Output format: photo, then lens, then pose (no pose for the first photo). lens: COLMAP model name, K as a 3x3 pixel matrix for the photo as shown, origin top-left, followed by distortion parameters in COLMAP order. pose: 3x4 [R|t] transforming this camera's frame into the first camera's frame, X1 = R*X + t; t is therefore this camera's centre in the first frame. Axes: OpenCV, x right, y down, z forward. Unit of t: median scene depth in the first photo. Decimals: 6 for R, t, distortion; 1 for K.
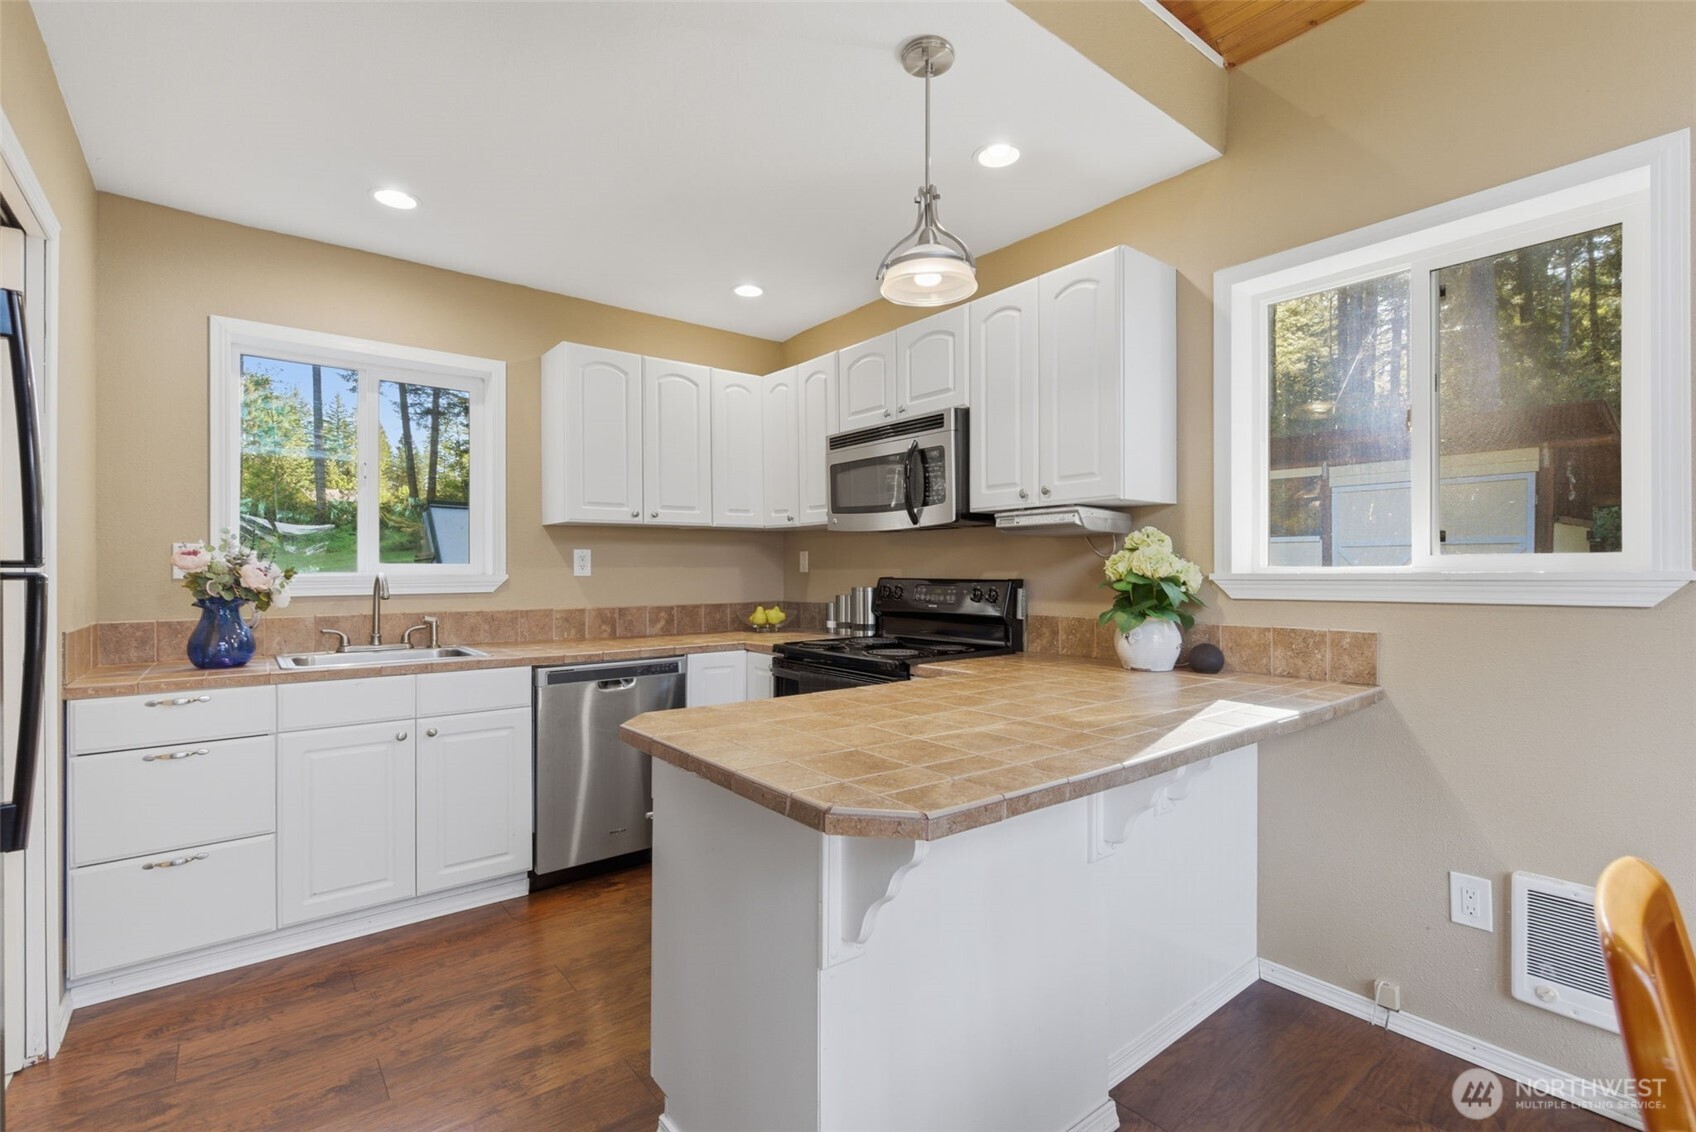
lens RADIAL K [[765.8, 0, 844.8], [0, 765.8, 570.6], [0, 0, 1]] dist [-0.000151, -0.000315]
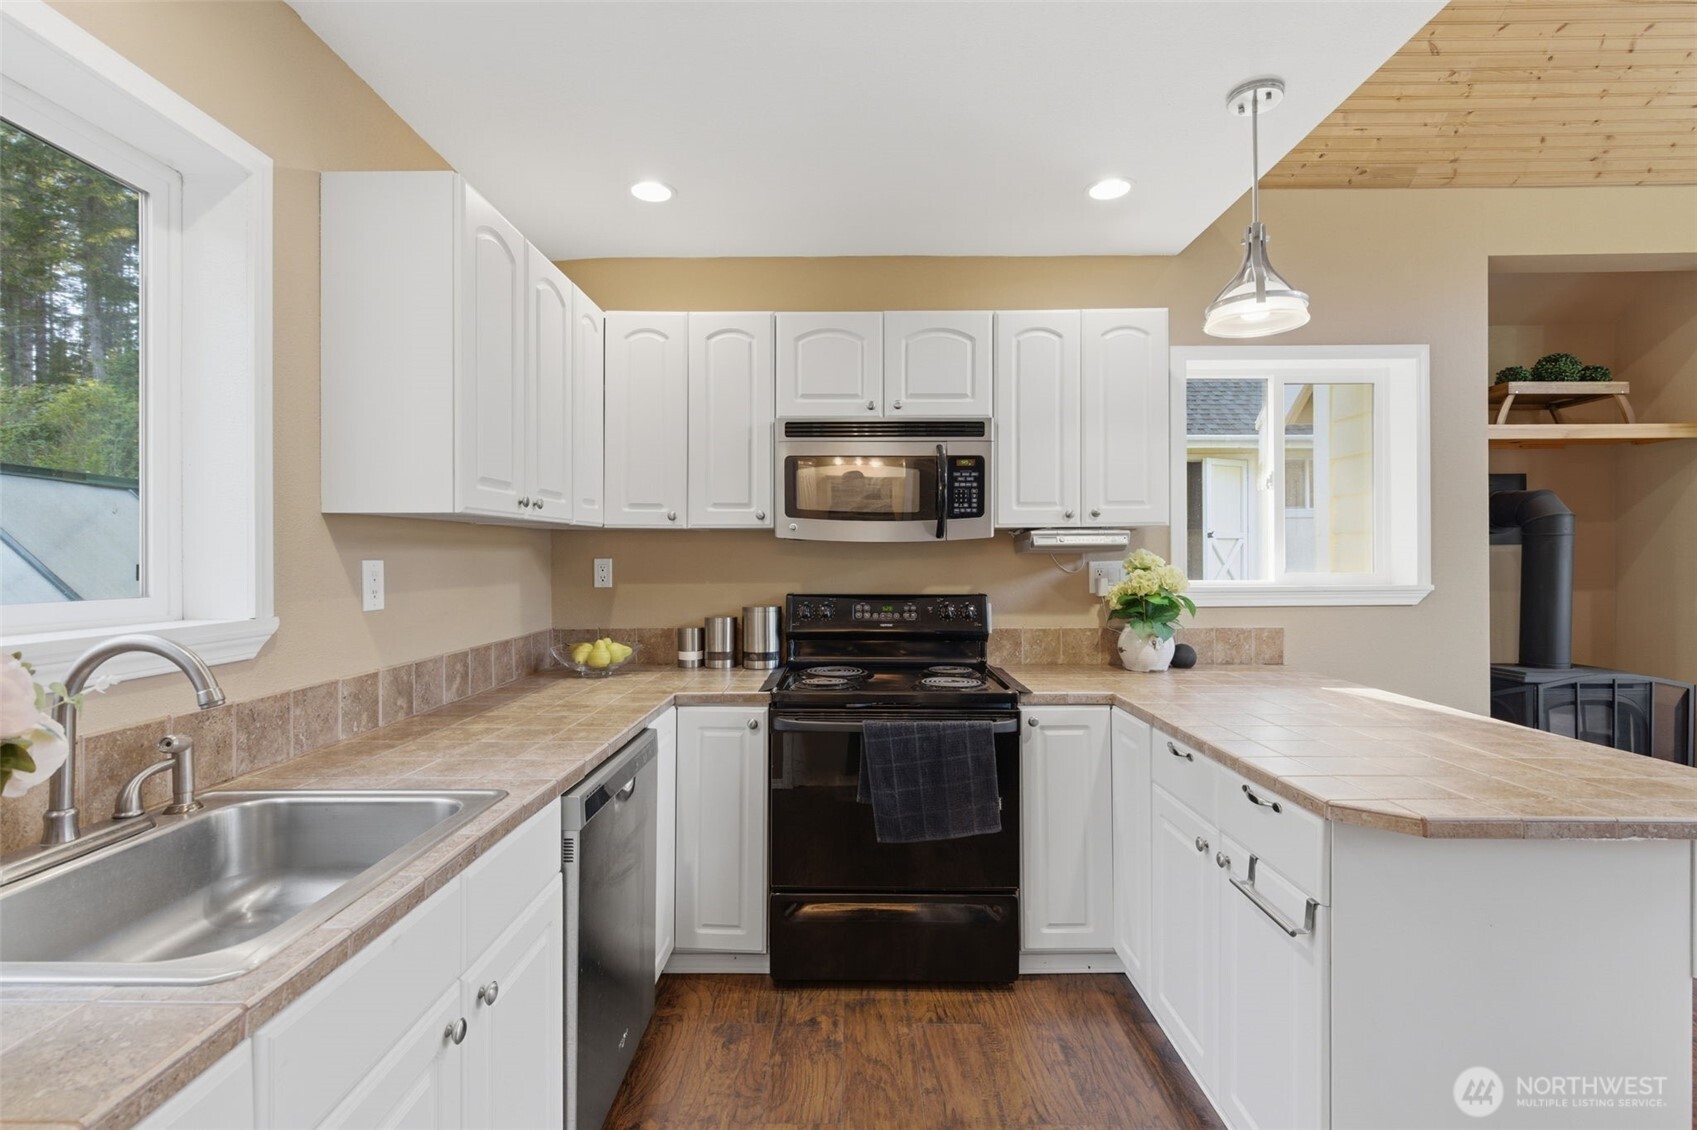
lens RADIAL K [[775.6, 0, 851.8], [0, 775.6, 558.1], [0, 0, 1]] dist [-0.000281, -0.000398]
pose [[0.628020, 0.000844, 0.778197, -0.669503], [0.000897, 0.999998, -0.001808, -0.033846], [-0.778197, 0.001834, 0.628018, 0.492816]]
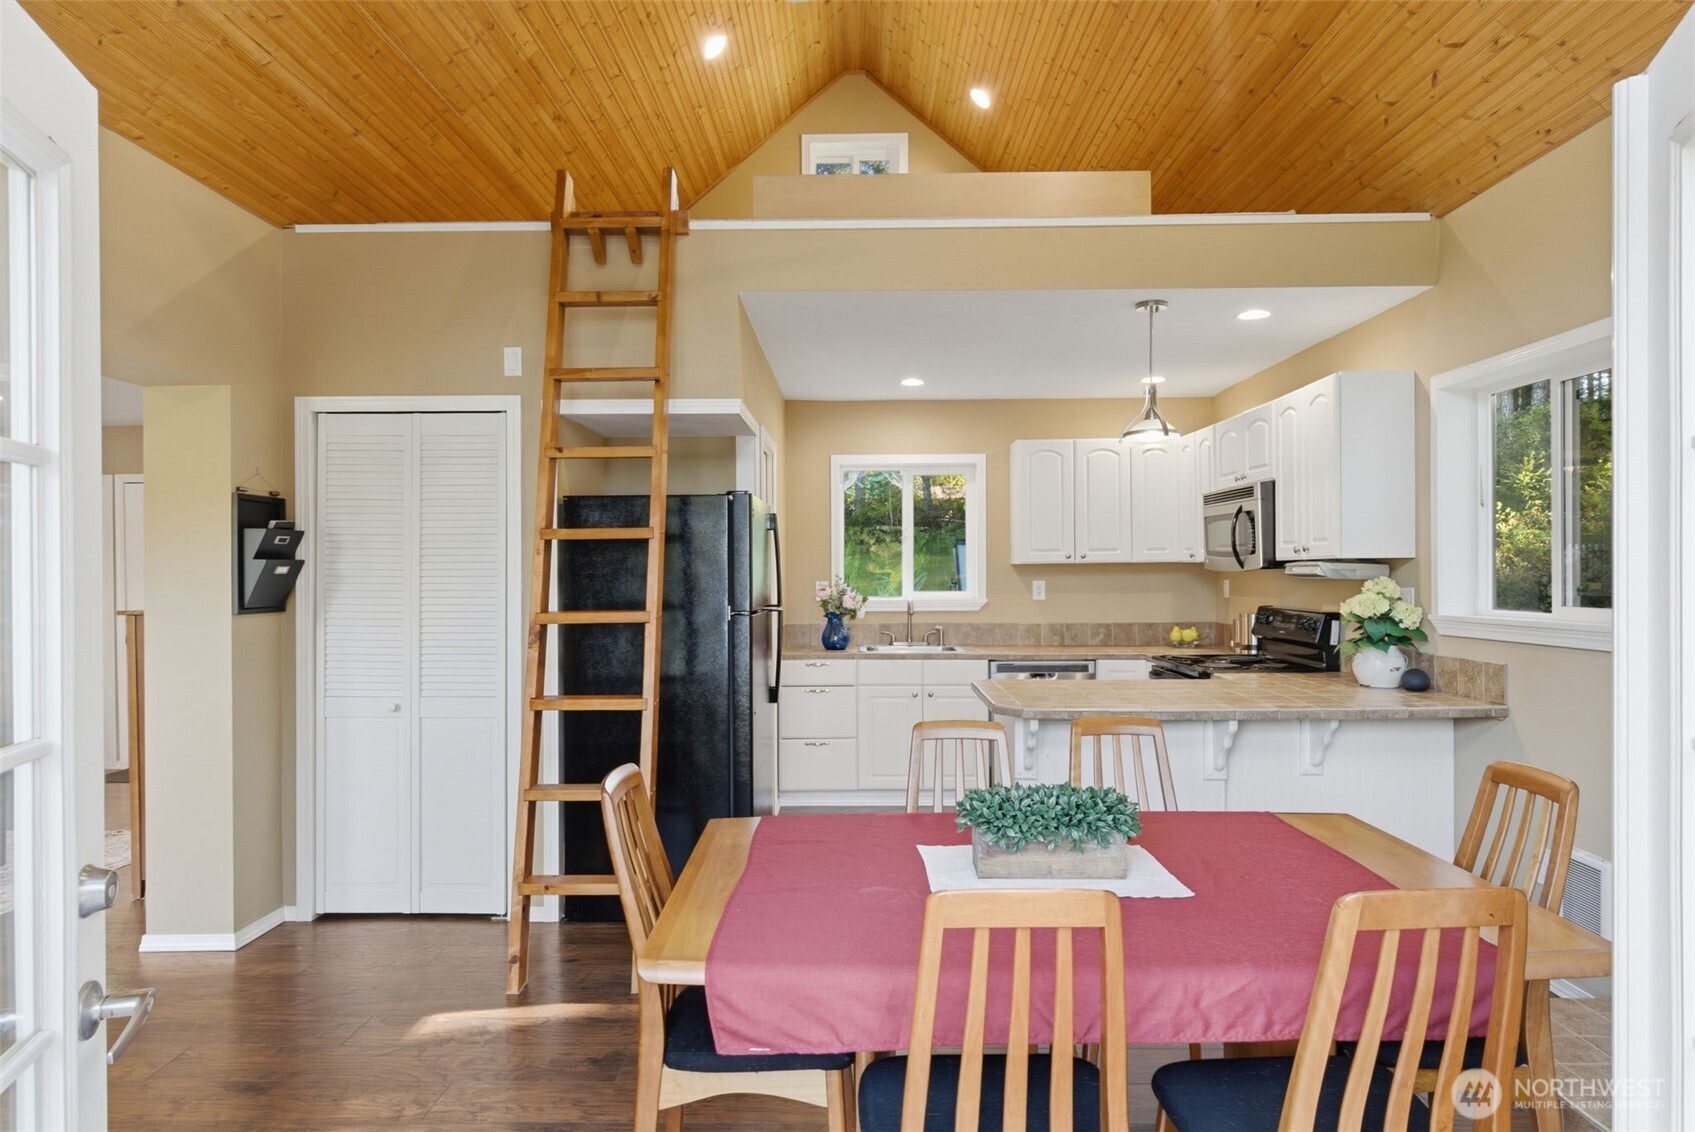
lens RADIAL K [[974.5, 0, 843.3], [0, 974.5, 566.4], [0, 0, 1]] dist [-0.001444, -0.000976]
pose [[0.768874, -0.004240, -0.639387, 0.617162], [0.002803, 0.999991, -0.003261, -0.058990], [0.639395, 0.000715, 0.768878, -0.697625]]
